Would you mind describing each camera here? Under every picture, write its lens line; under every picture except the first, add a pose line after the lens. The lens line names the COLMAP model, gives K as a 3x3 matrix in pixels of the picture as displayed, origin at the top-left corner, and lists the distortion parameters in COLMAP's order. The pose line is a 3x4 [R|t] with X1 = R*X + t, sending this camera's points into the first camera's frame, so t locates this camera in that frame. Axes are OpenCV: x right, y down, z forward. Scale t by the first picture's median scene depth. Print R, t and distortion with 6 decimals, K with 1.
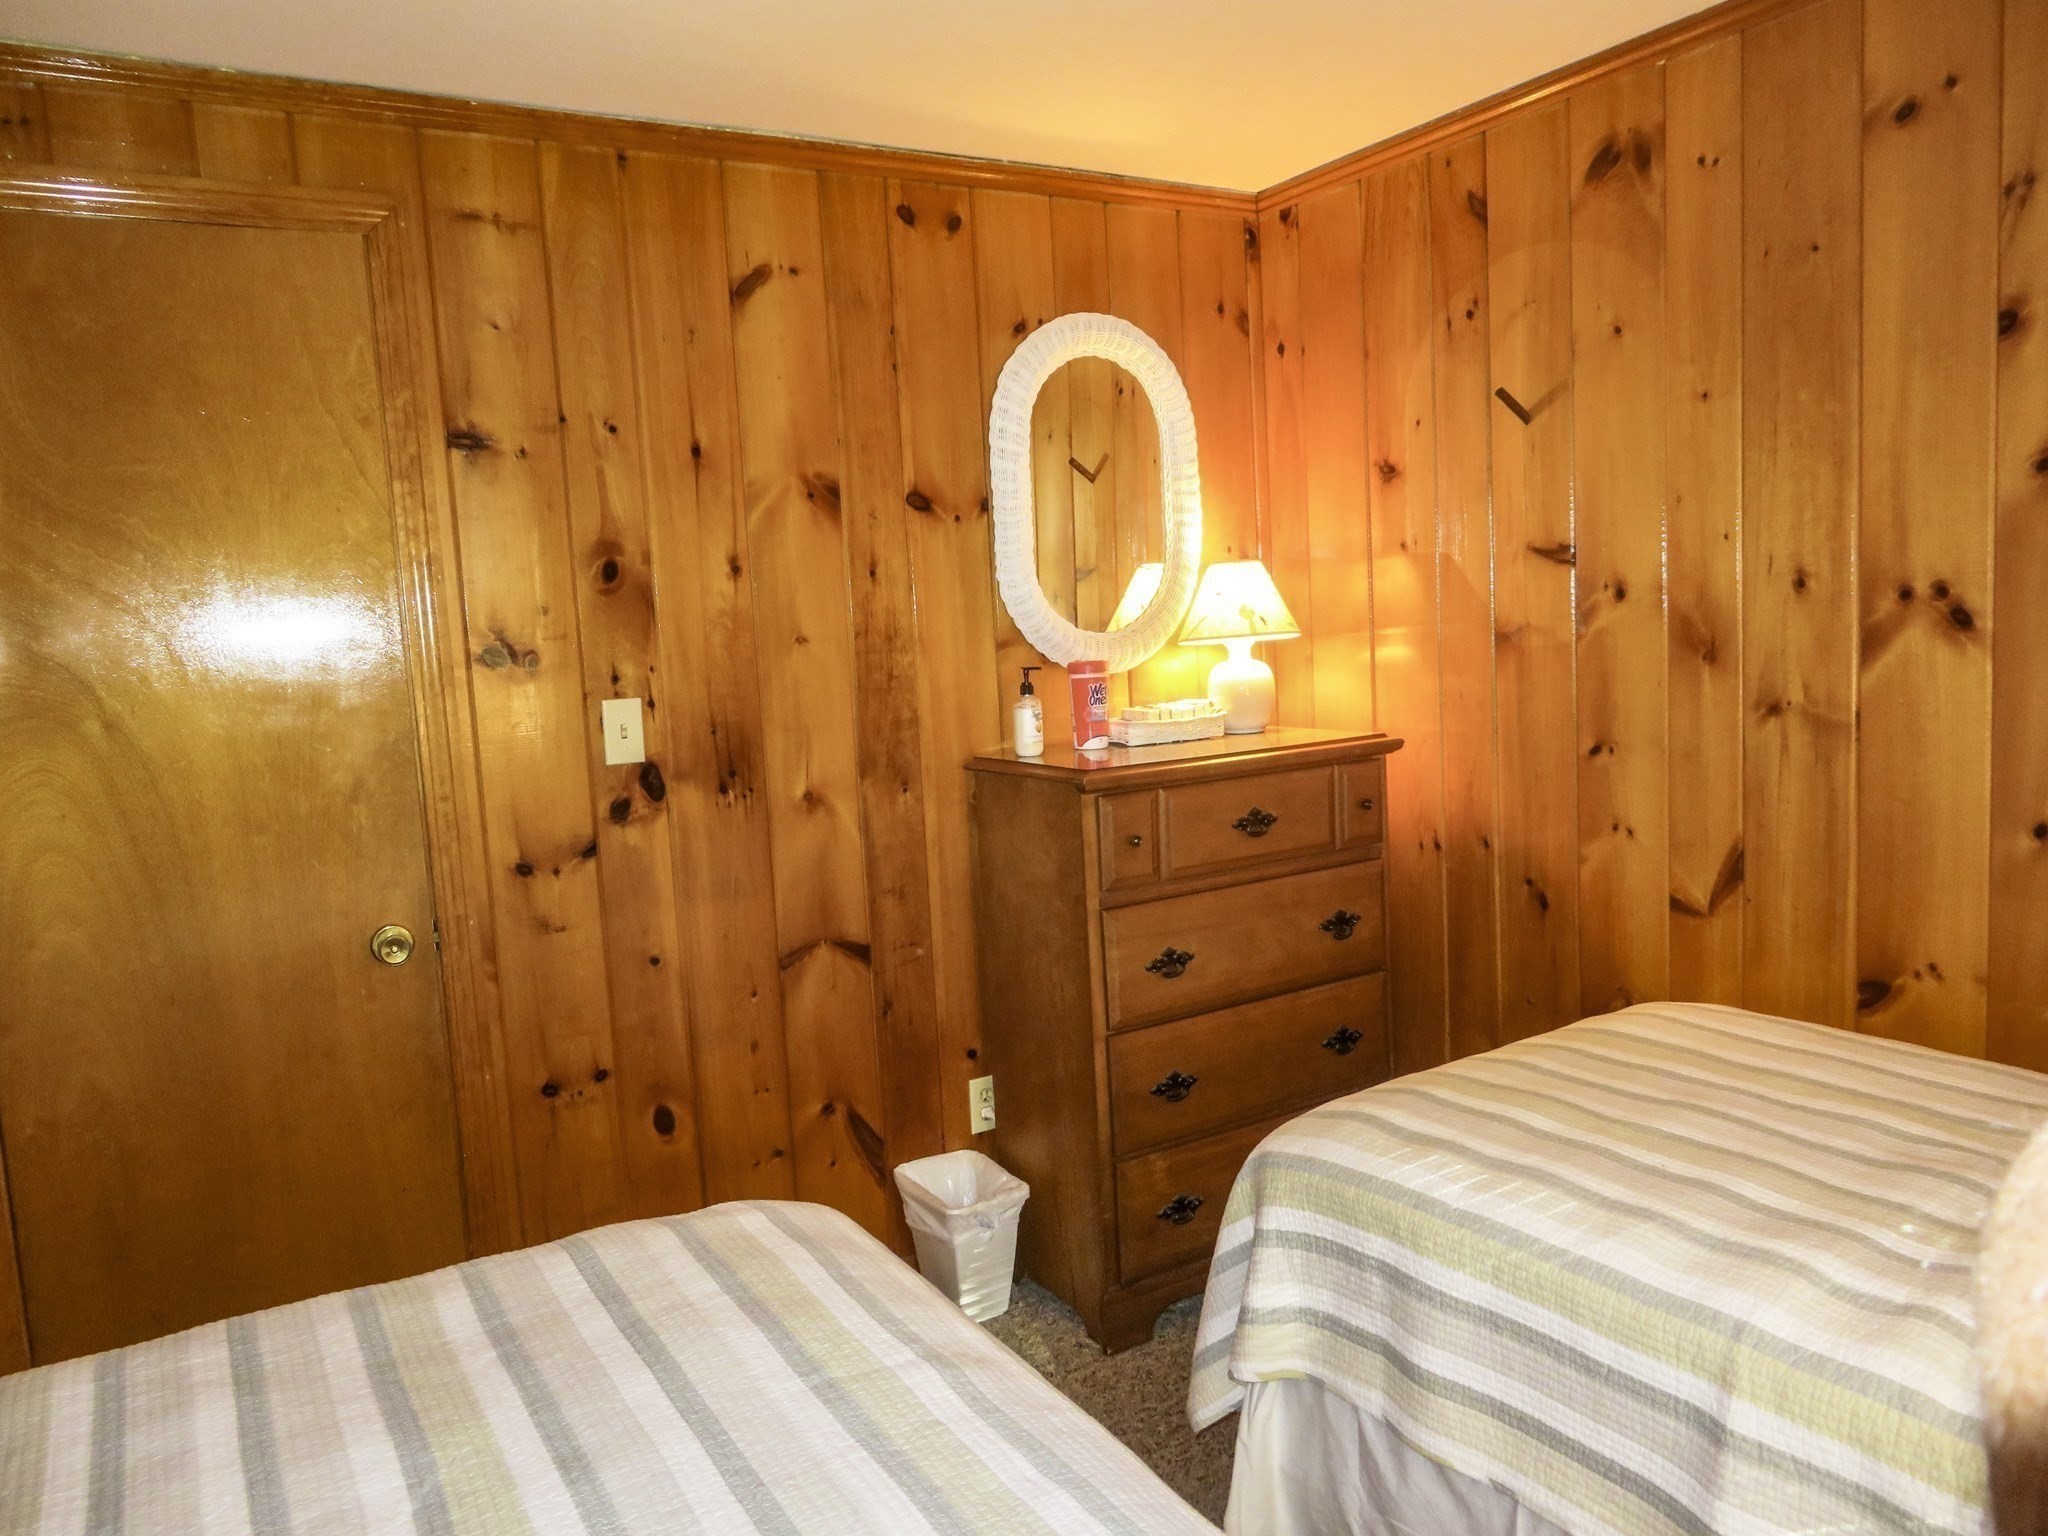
lens RADIAL K [[1482.2, 0, 1024.0], [0, 1482.2, 768.0], [0, 0, 1]] dist [-0.007461, 0.001534]
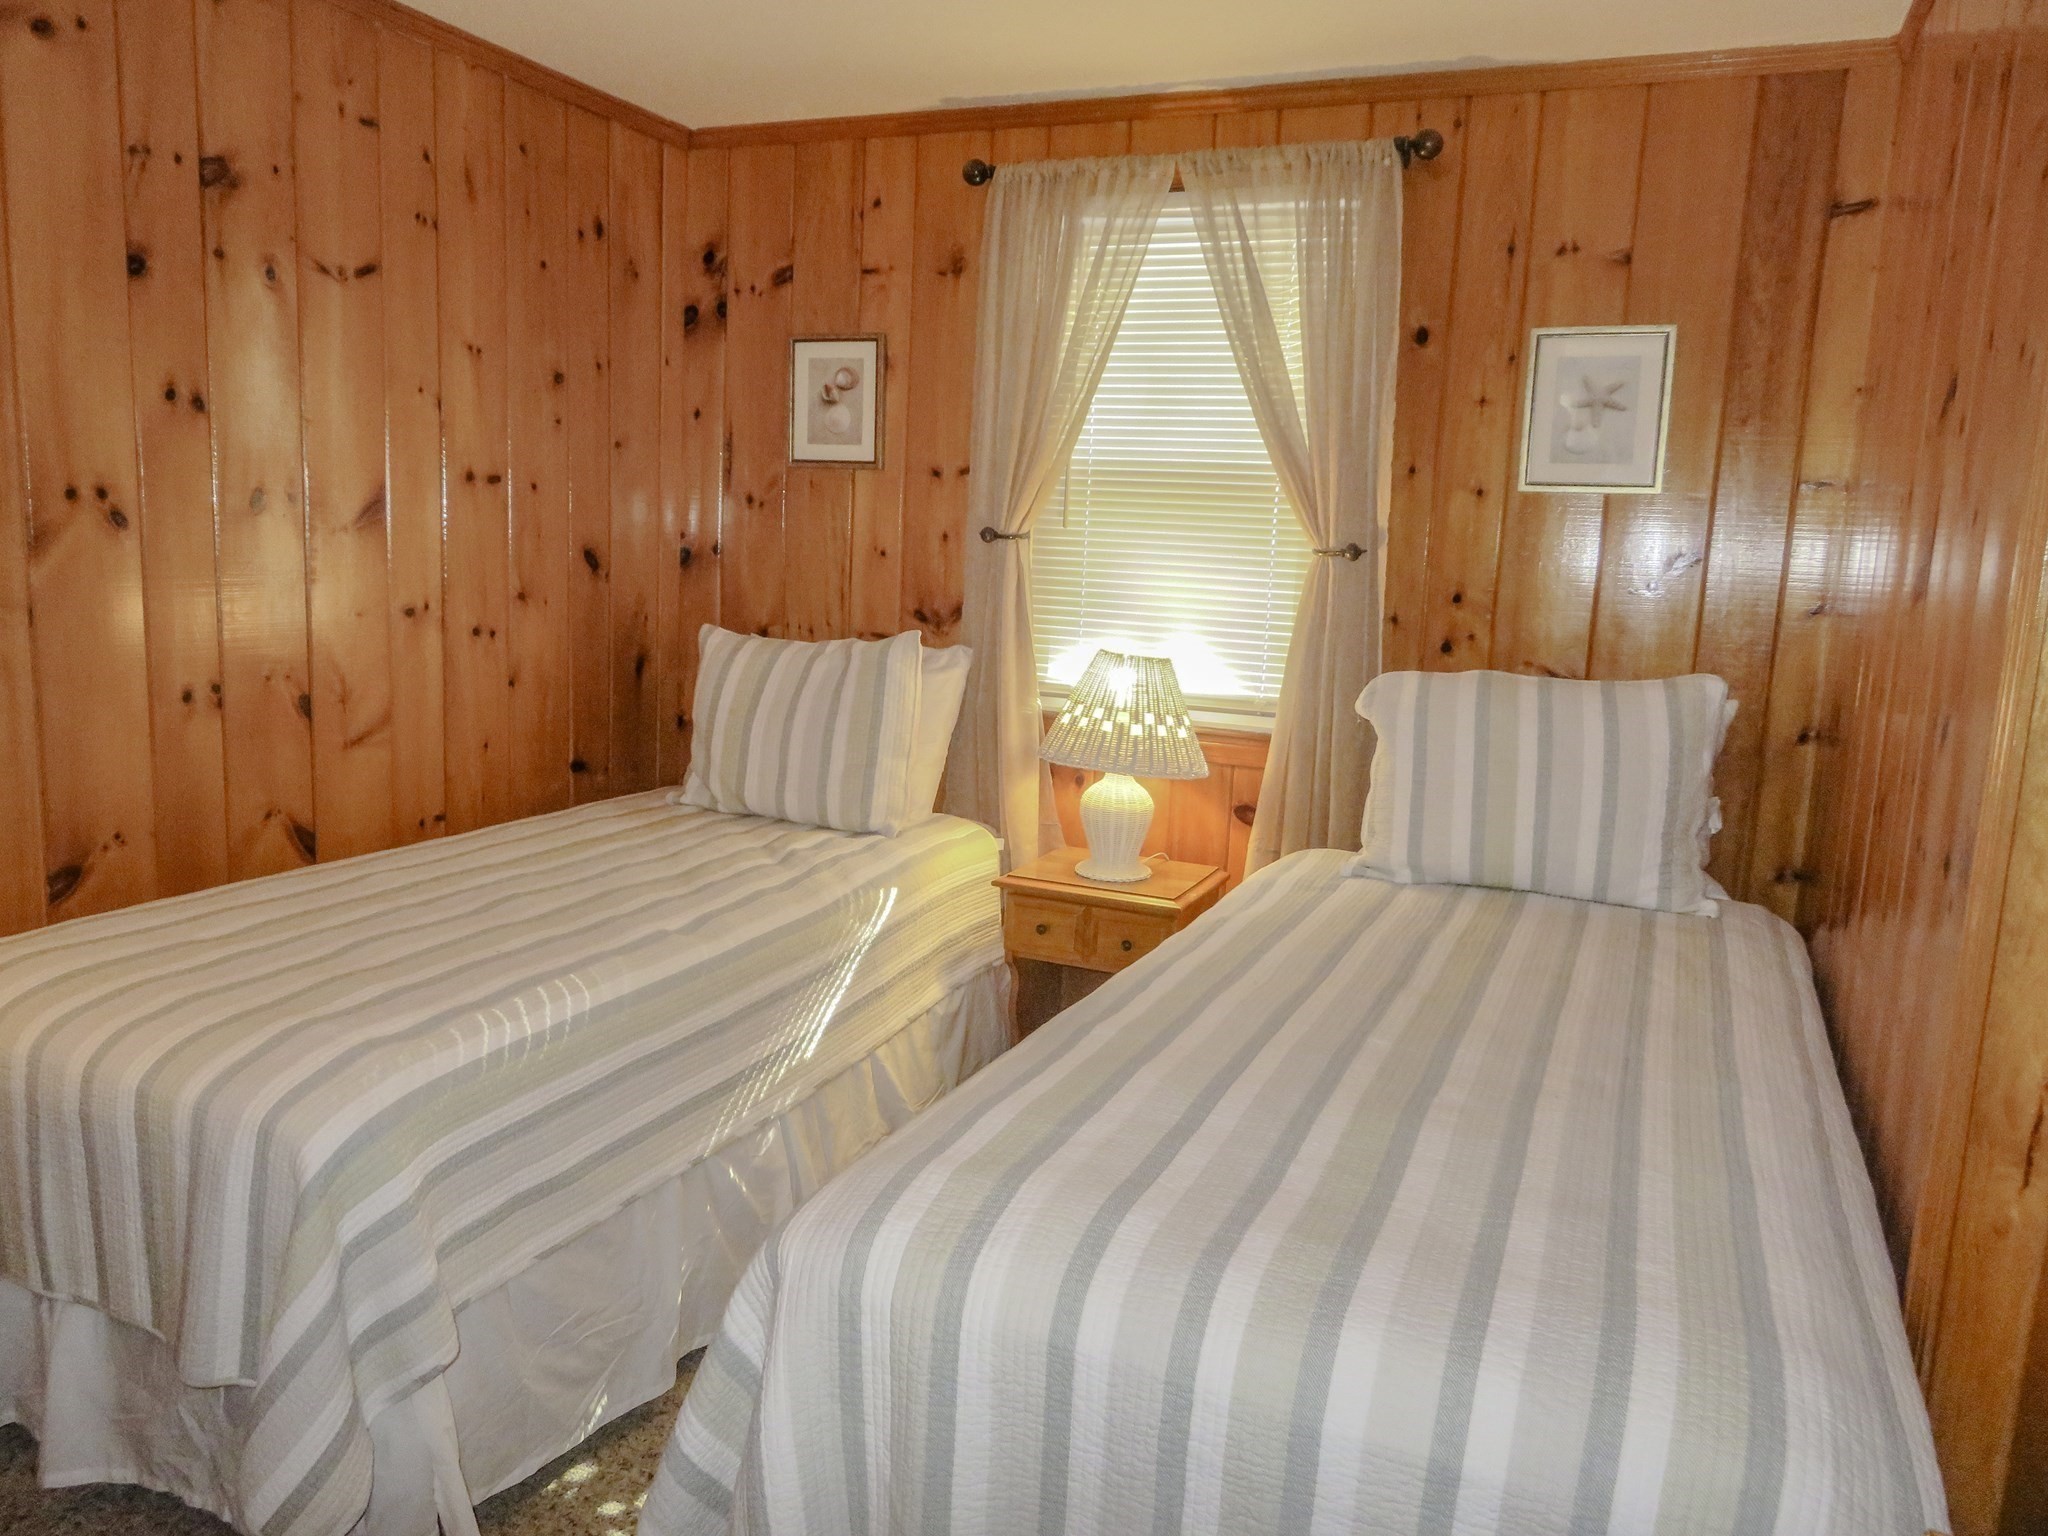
lens RADIAL K [[1482.2, 0, 1024.0], [0, 1482.2, 768.0], [0, 0, 1]] dist [-0.007461, 0.001534]
pose [[-0.593548, -0.096698, 0.798968, -0.673794], [0.083011, 0.980105, 0.180290, -0.059379], [-0.800506, 0.173334, -0.573712, 1.096551]]
